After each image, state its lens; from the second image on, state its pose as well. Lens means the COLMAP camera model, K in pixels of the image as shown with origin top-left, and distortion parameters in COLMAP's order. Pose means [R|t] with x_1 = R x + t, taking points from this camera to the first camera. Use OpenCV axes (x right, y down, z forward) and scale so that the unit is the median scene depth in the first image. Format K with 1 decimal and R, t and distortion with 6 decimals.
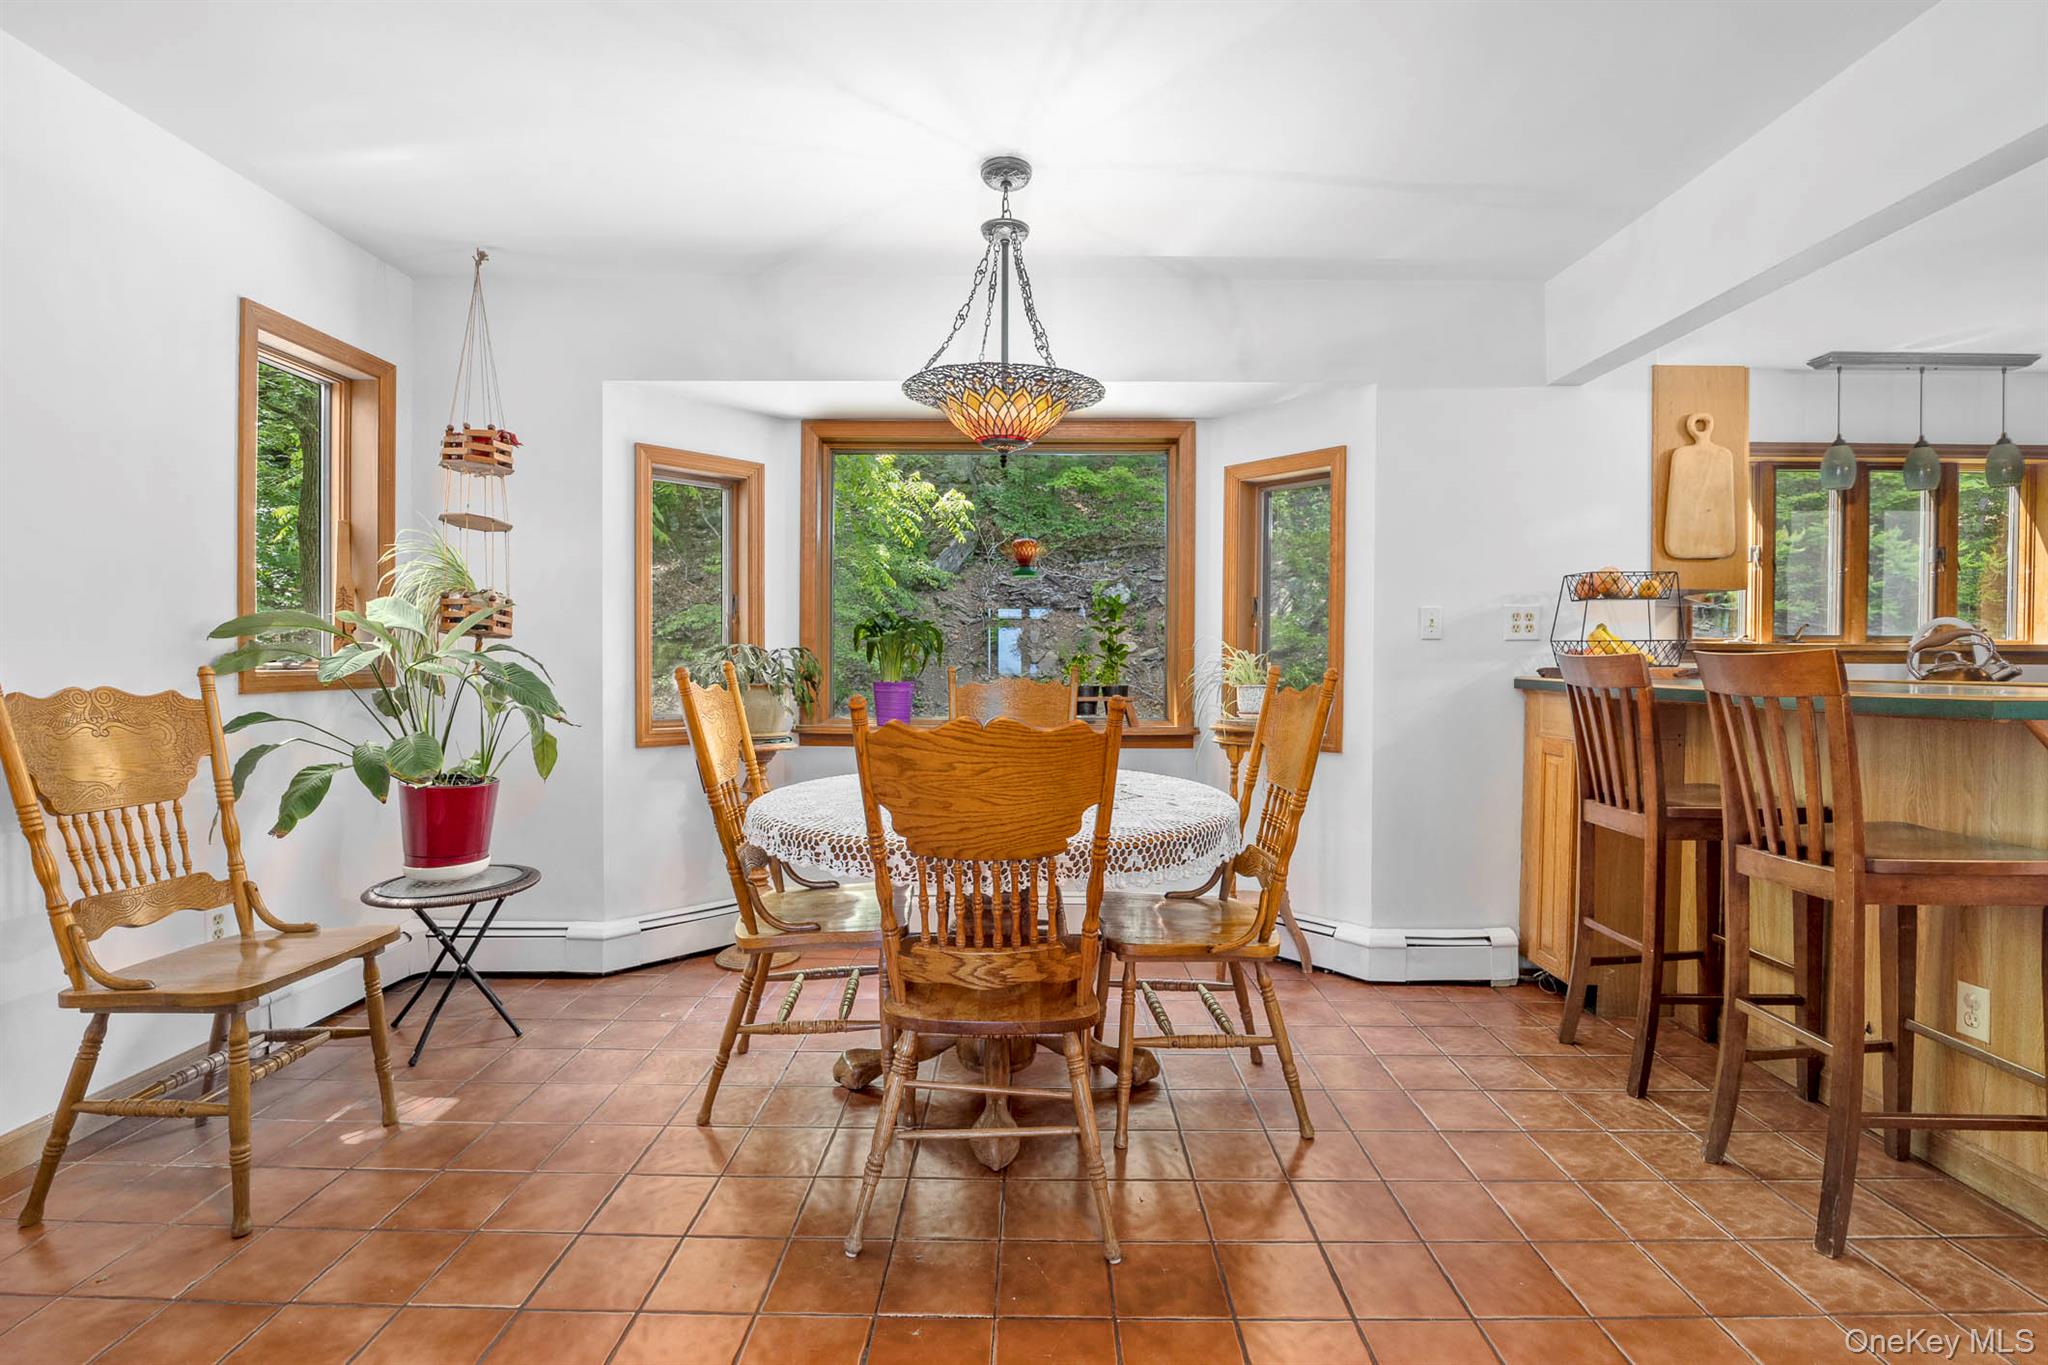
lens RADIAL K [[934.7, 0, 1028.8], [0, 934.7, 678.2], [0, 0, 1]] dist [-0.021942, 0.001978]
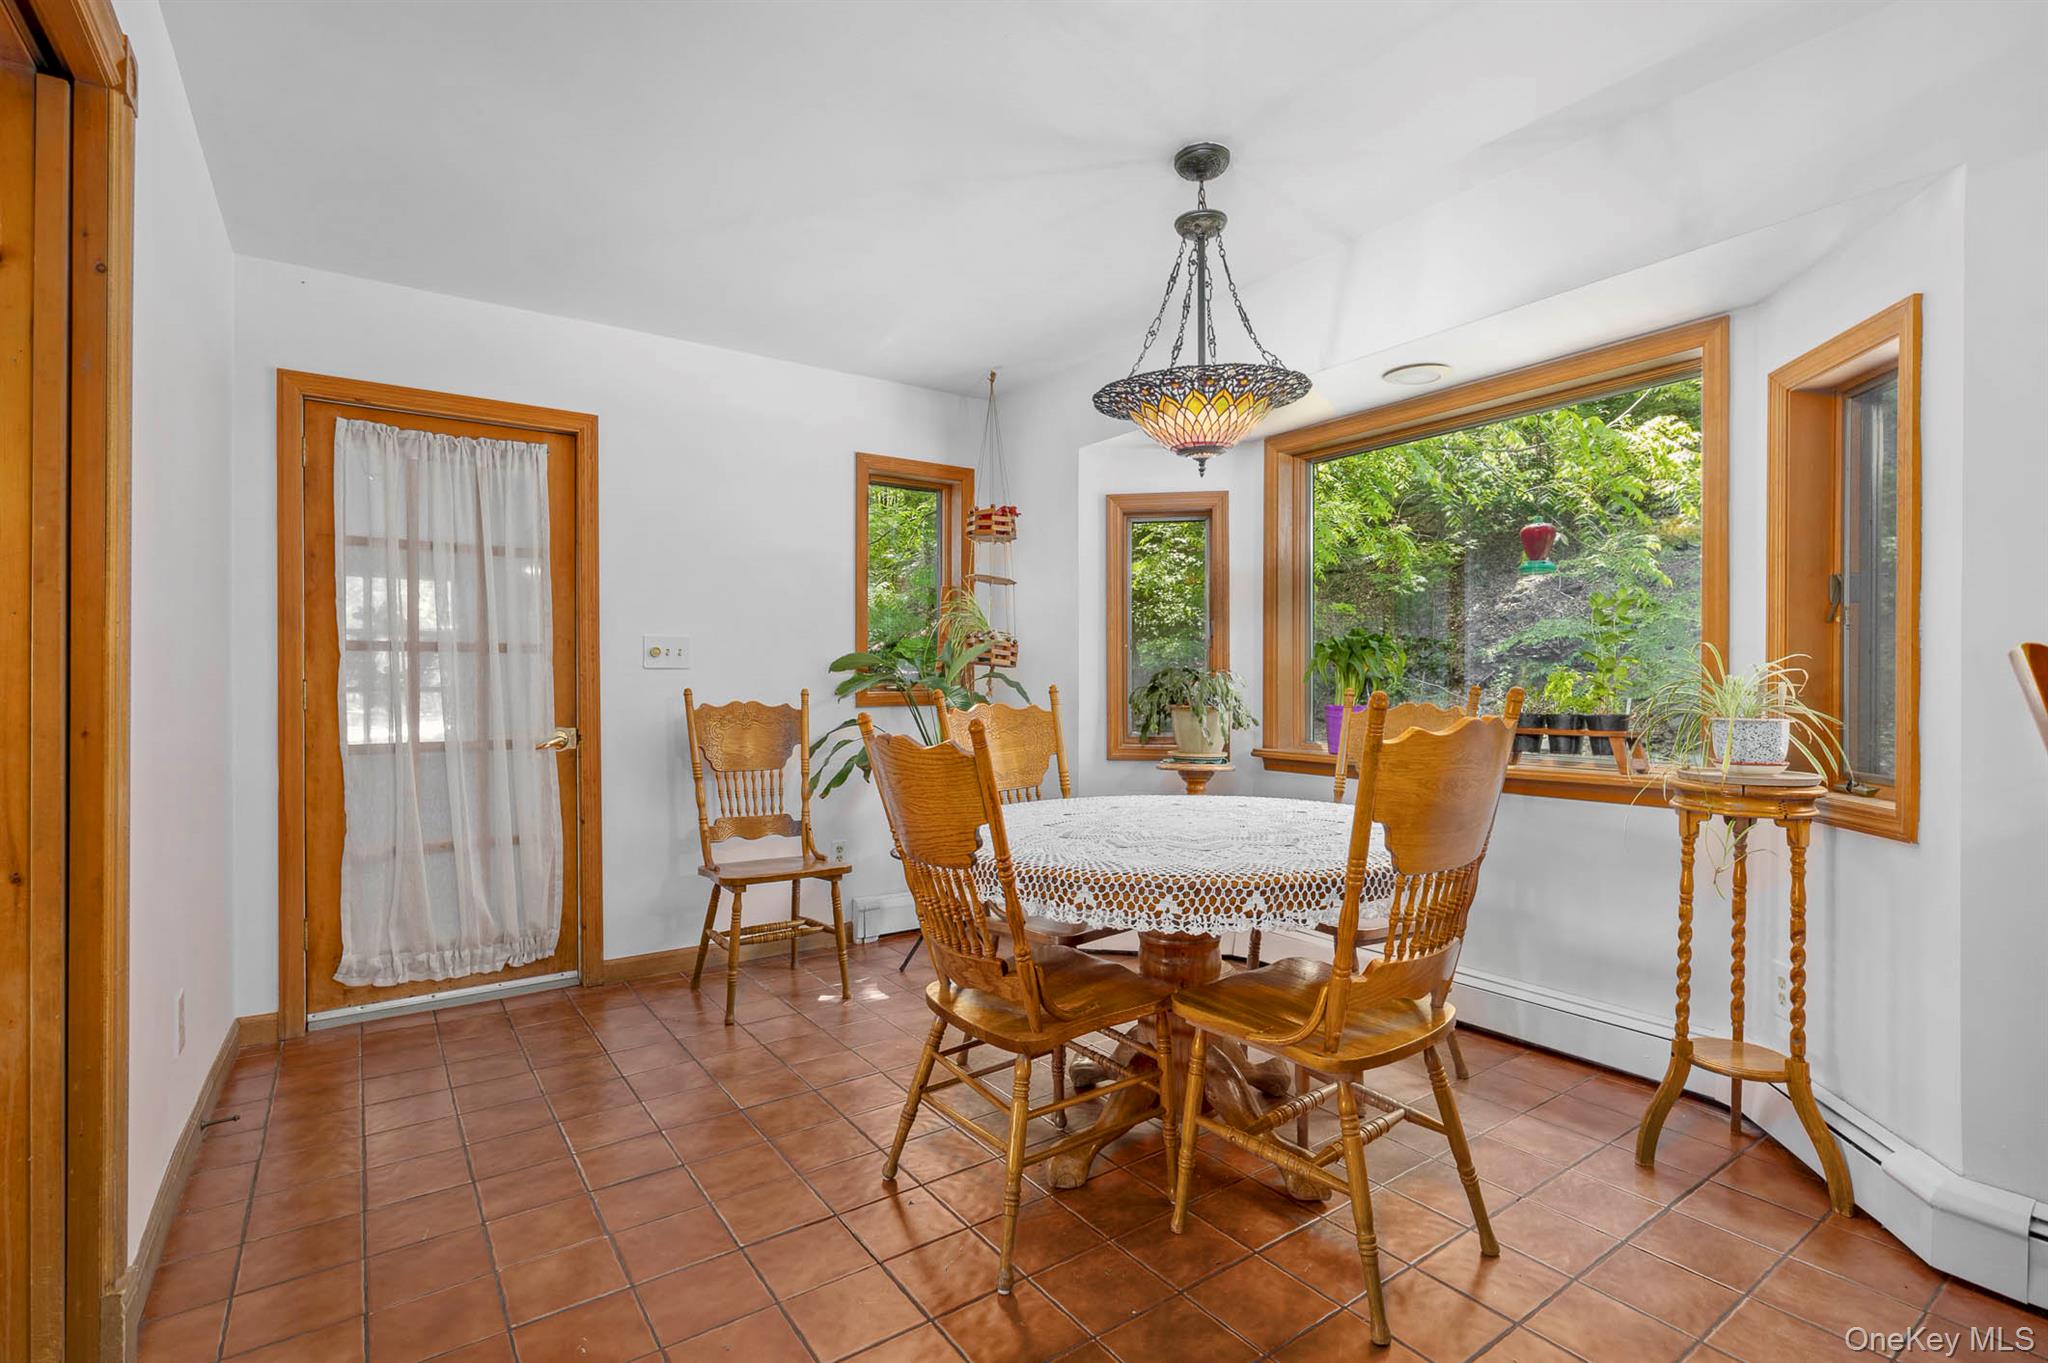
lens RADIAL K [[967.2, 0, 1009.4], [0, 967.2, 691.3], [0, 0, 1]] dist [-0.018957, 0.001157]
pose [[0.560830, 0.002301, -0.827928, 0.519401], [-0.008615, 0.999958, -0.003056, -0.005411], [0.827886, 0.008846, 0.560827, 0.239004]]
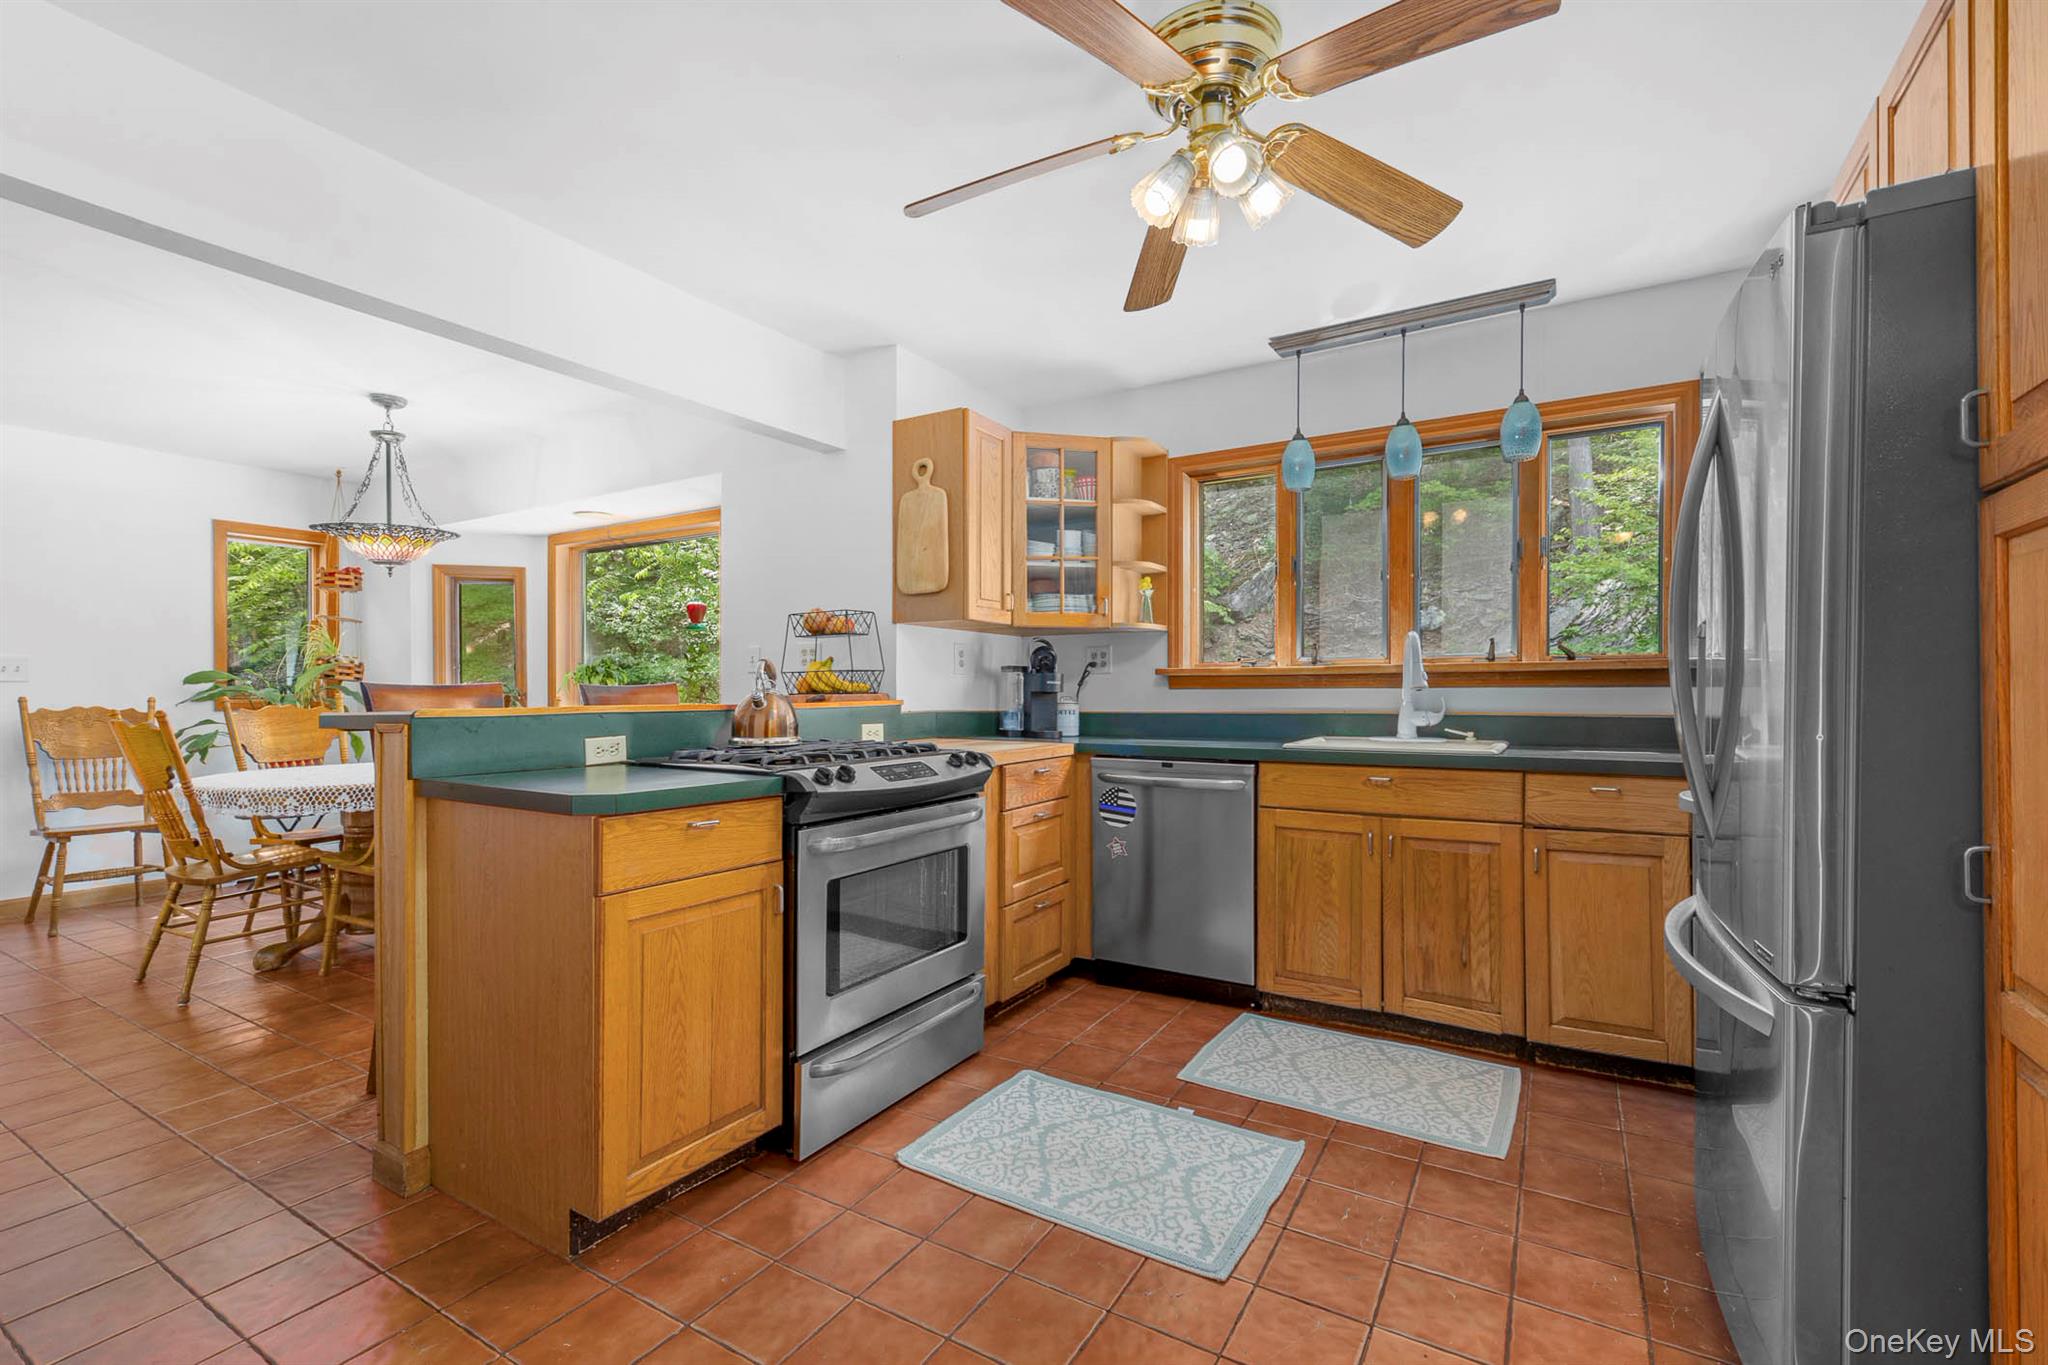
lens RADIAL K [[883.1, 0, 1012.9], [0, 883.1, 697.2], [0, 0, 1]] dist [0.003396, 0.000496]
pose [[0.860437, -0.003571, -0.509544, 1.352015], [-0.002036, 0.999943, -0.010447, 0.002664], [0.509552, 0.010027, 0.860381, 0.164567]]
